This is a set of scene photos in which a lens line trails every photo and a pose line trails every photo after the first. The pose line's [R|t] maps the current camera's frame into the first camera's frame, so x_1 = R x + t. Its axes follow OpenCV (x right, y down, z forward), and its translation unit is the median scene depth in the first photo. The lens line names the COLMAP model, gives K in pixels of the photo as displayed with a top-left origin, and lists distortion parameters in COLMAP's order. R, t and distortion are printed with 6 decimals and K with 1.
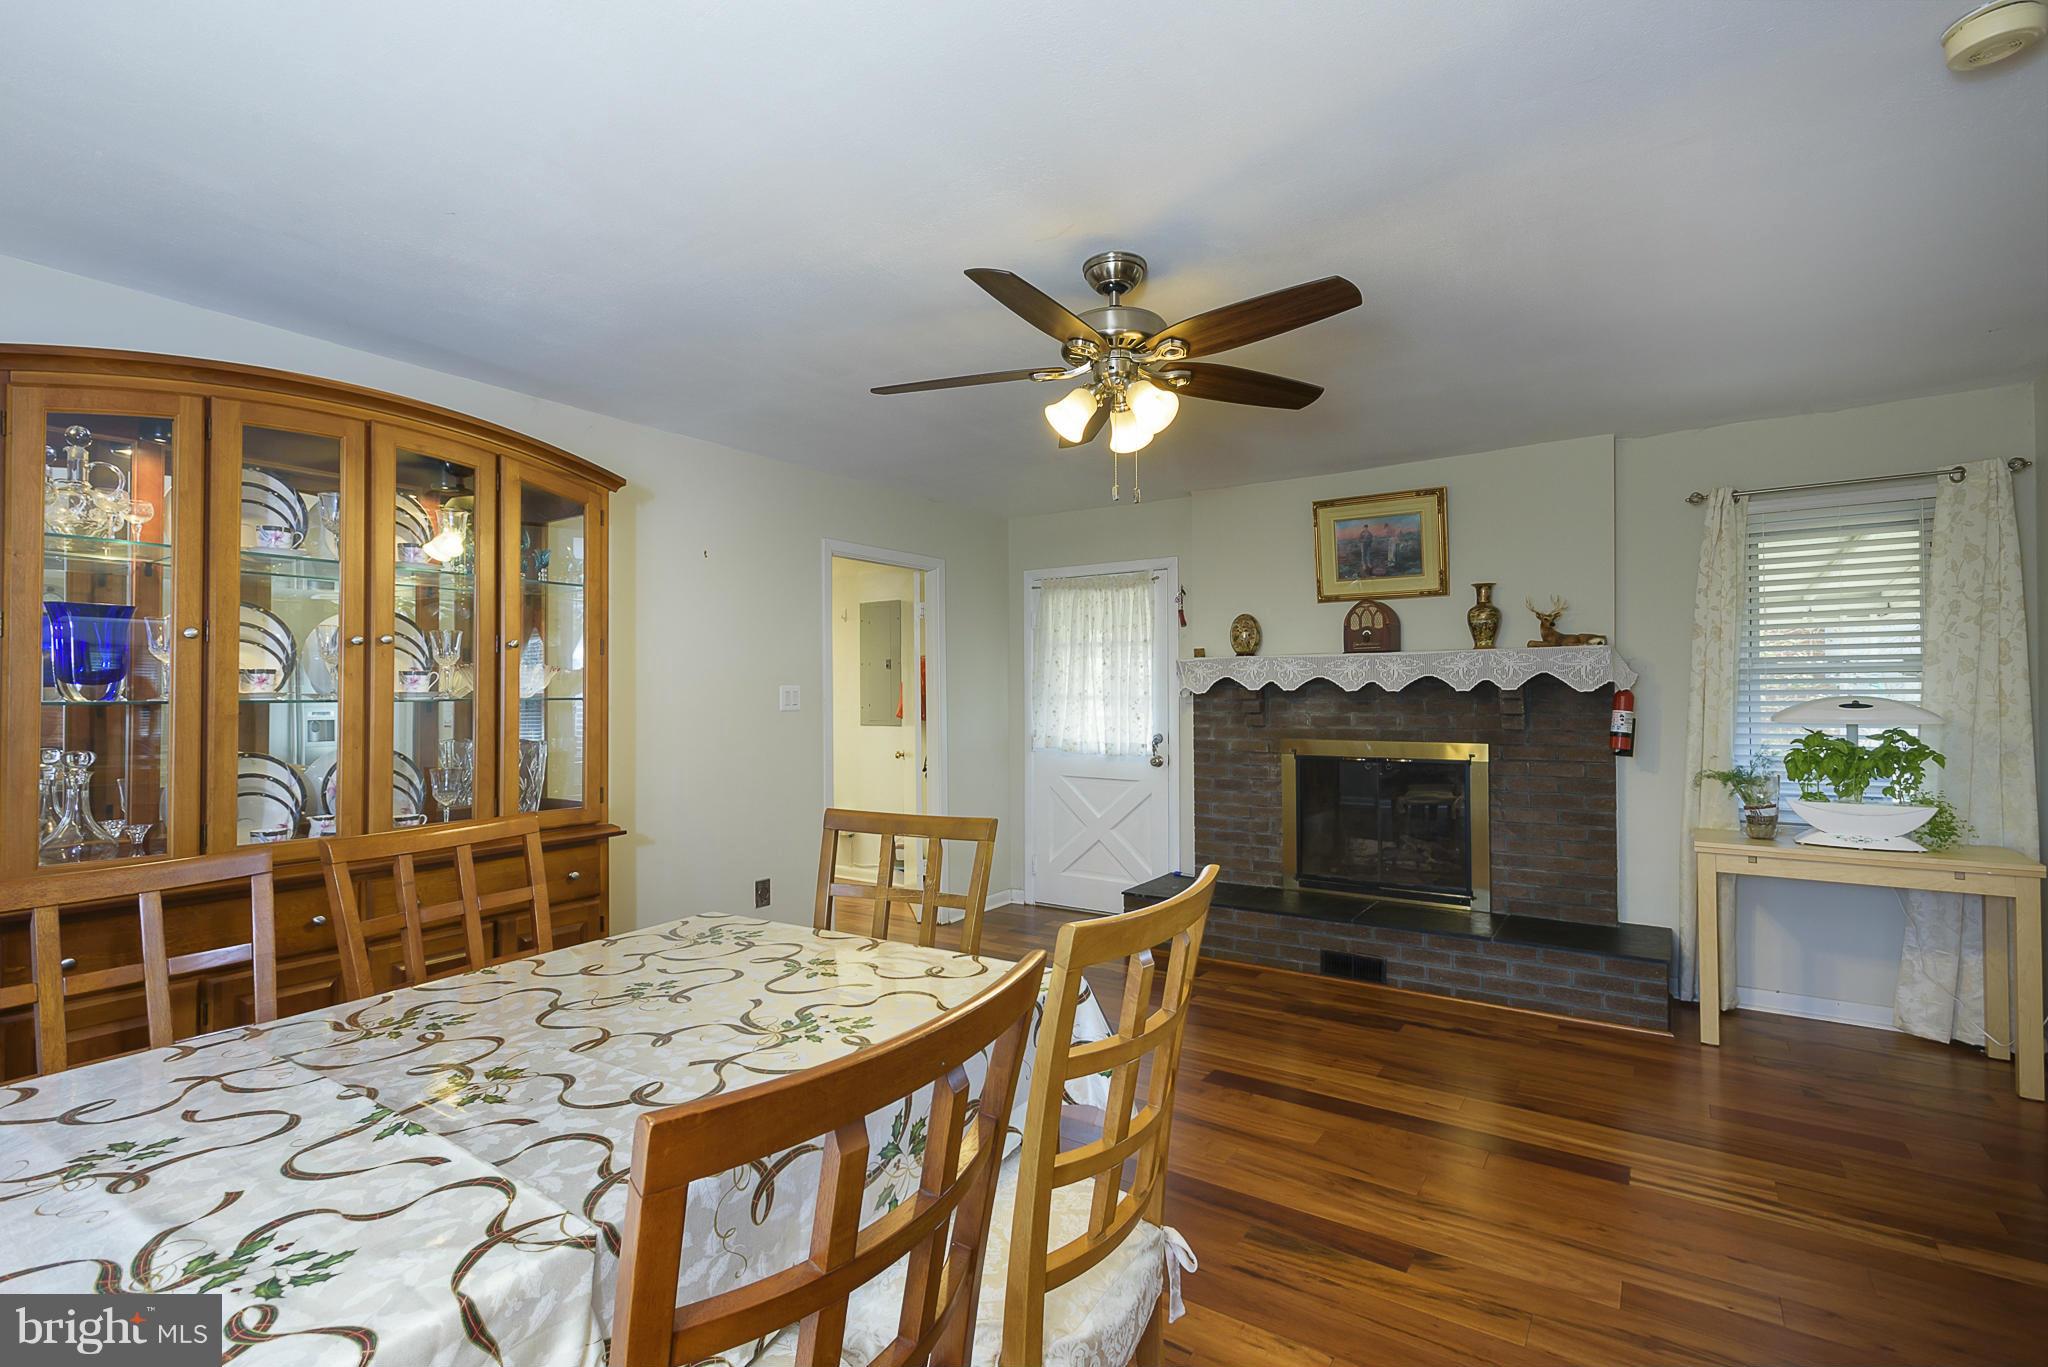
lens RADIAL K [[951.4, 0, 1024.0], [0, 951.4, 683.5], [0, 0, 1]] dist [0.000483, 0.000077]
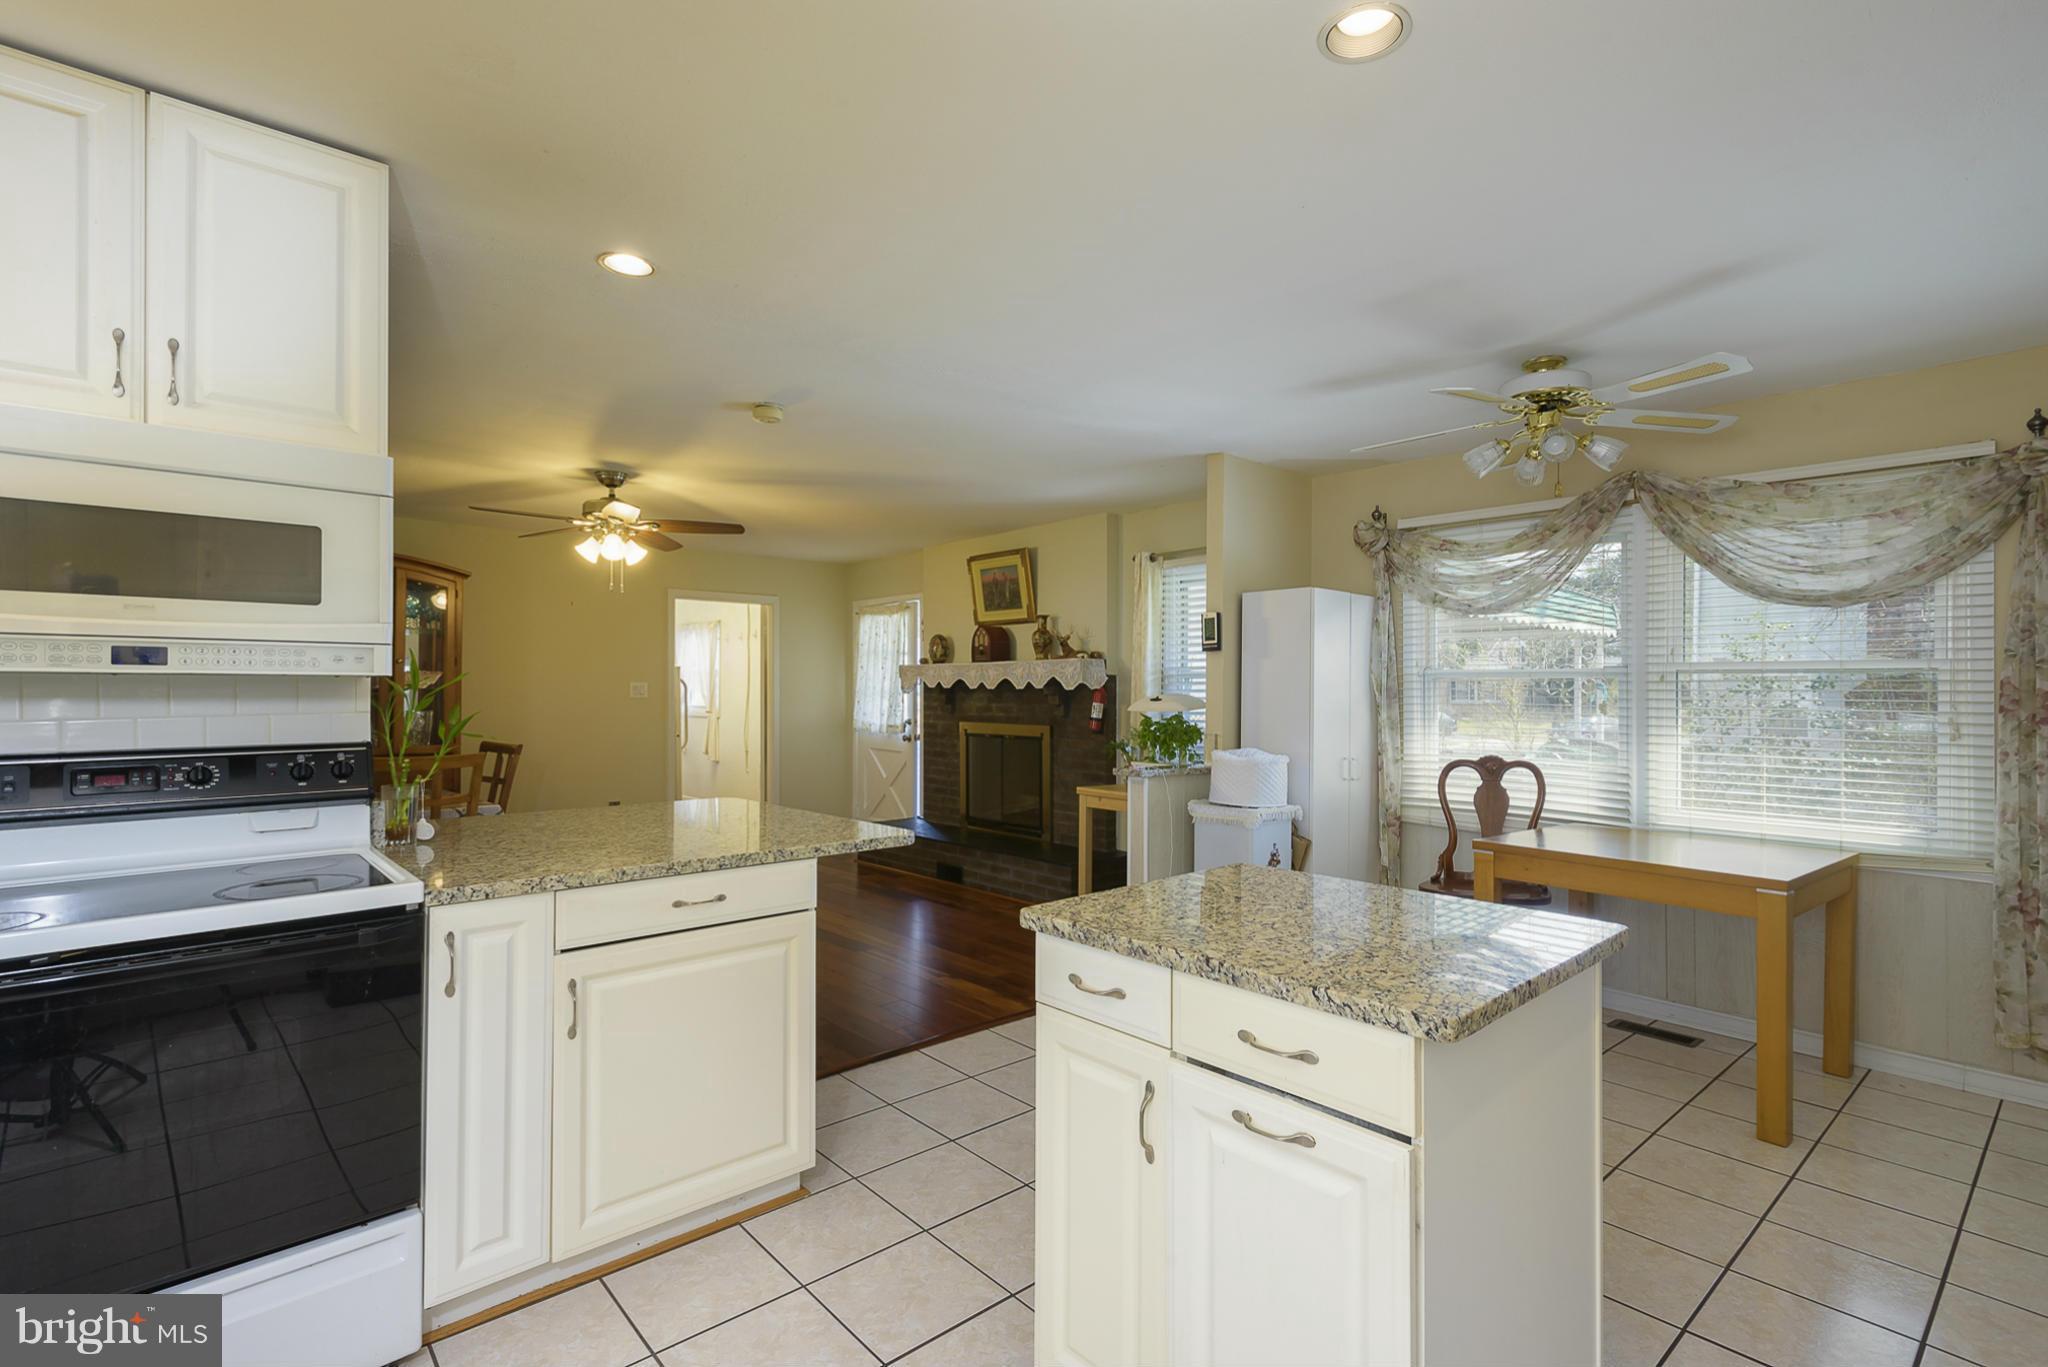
lens RADIAL K [[951.4, 0, 1024.0], [0, 951.4, 683.5], [0, 0, 1]] dist [0.000483, 0.000077]
pose [[0.969983, 0.005505, -0.243111, 0.768809], [-0.004328, 0.999976, 0.005375, -0.007576], [0.243134, -0.004161, 0.969984, -0.394859]]
